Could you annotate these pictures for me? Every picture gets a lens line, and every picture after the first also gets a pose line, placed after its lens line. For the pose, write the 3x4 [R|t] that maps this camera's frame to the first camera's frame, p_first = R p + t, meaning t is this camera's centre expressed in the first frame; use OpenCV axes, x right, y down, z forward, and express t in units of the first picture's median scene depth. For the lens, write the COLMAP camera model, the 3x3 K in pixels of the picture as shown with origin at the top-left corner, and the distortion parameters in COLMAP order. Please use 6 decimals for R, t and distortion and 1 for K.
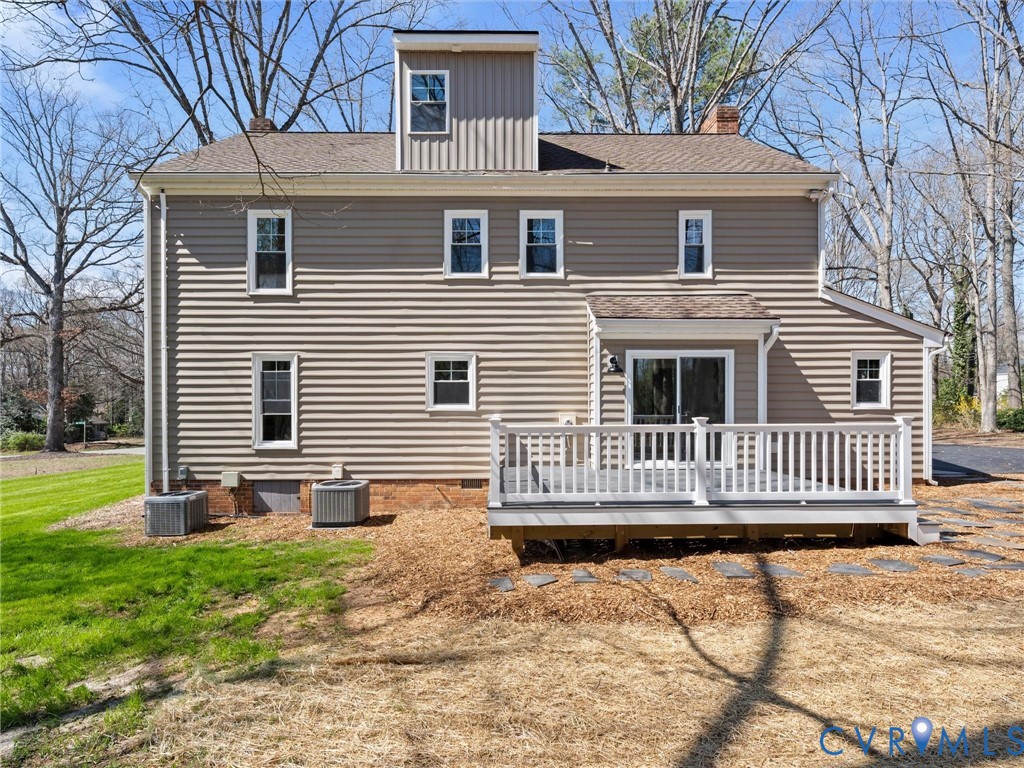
lens RADIAL K [[567.9, 0, 509.2], [0, 567.9, 404.4], [0, 0, 1]] dist [0.003896, -0.000188]
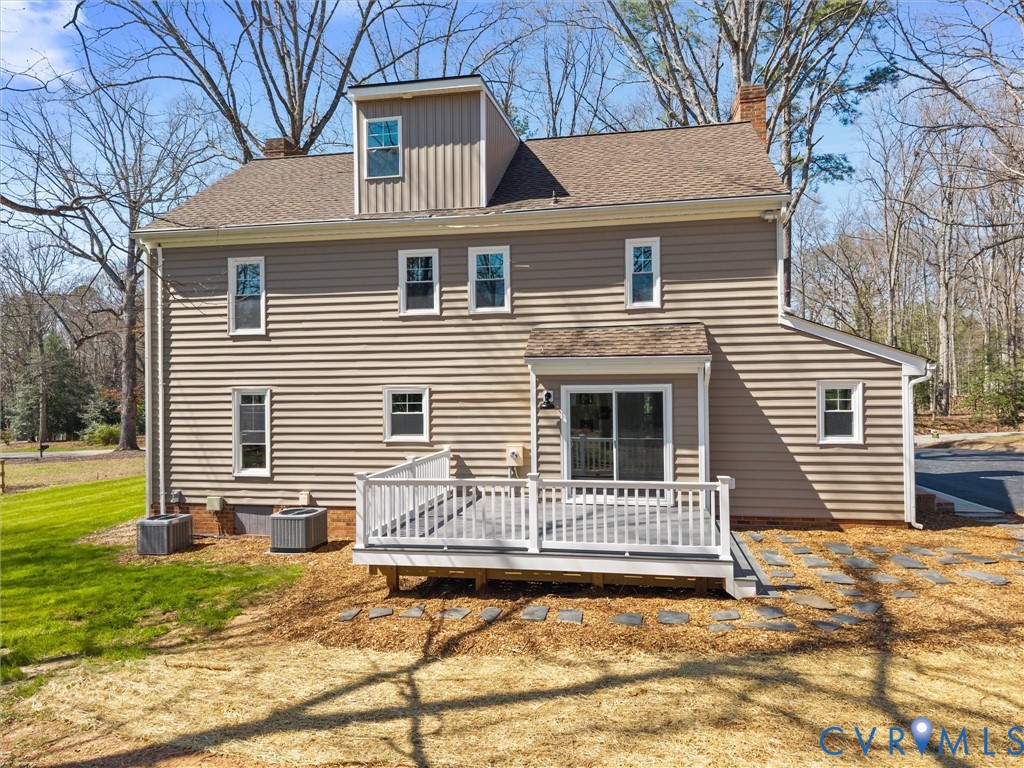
lens RADIAL K [[691.1, 0, 510.2], [0, 691.1, 376.1], [0, 0, 1]] dist [0.038887, -0.041570]
pose [[0.980771, -0.011702, -0.194813, 0.334087], [0.009606, 0.999885, -0.011699, -0.092456], [0.194928, 0.009603, 0.980771, -0.209885]]
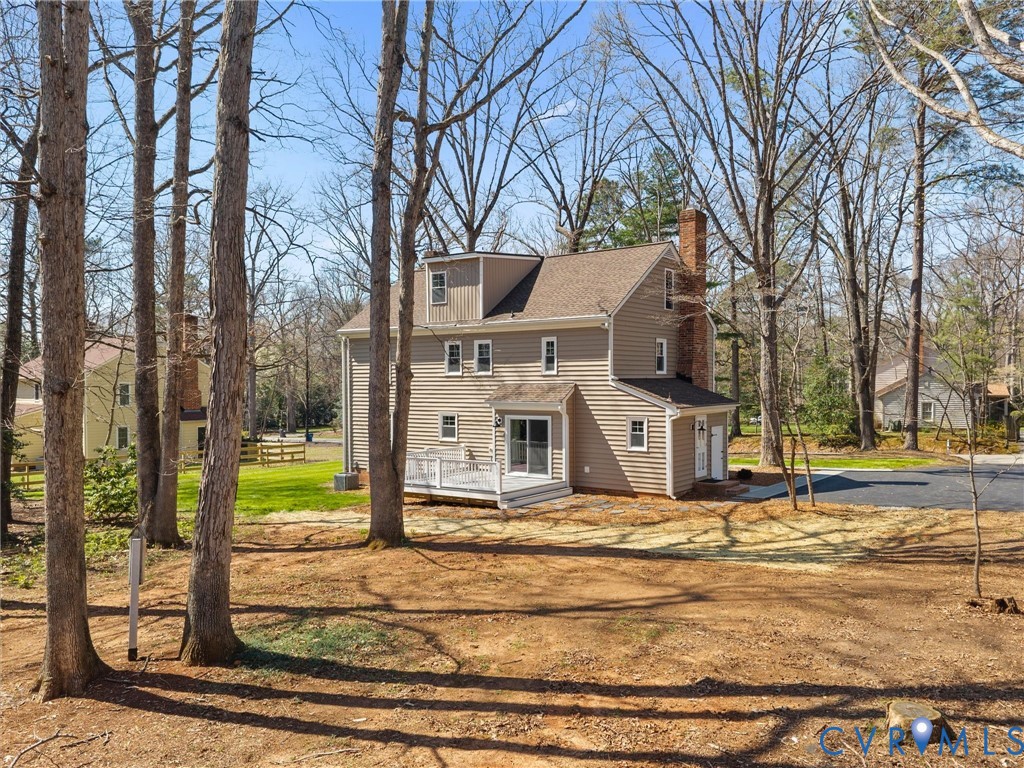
lens RADIAL K [[816.8, 0, 504.9], [0, 816.8, 384.8], [0, 0, 1]] dist [0.124863, 0.001624]
pose [[0.800214, 0.001337, -0.599714, 1.790943], [0.007136, 0.999906, 0.011750, -0.219556], [0.599673, -0.013682, 0.800128, -1.189334]]
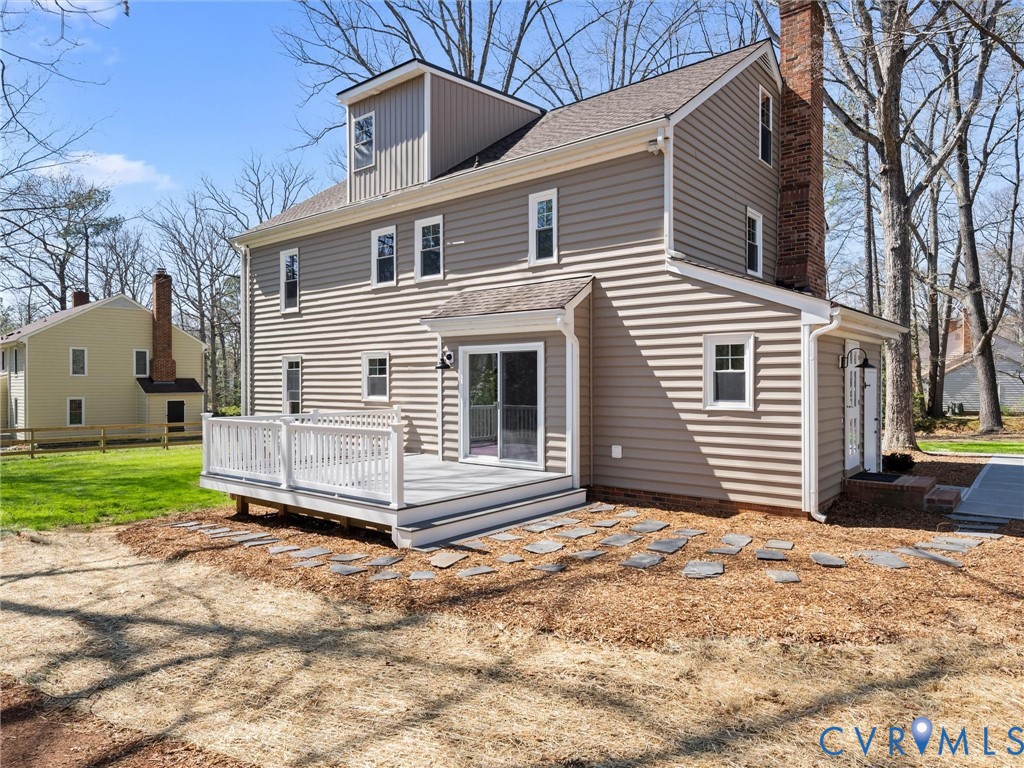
lens RADIAL K [[665.0, 0, 507.9], [0, 665.0, 379.8], [0, 0, 1]] dist [0.000900, 0.006546]
pose [[0.763969, -0.001662, -0.645251, 0.989102], [0.004042, 0.999989, 0.002211, -0.035400], [0.645241, -0.004297, 0.763967, 0.128475]]
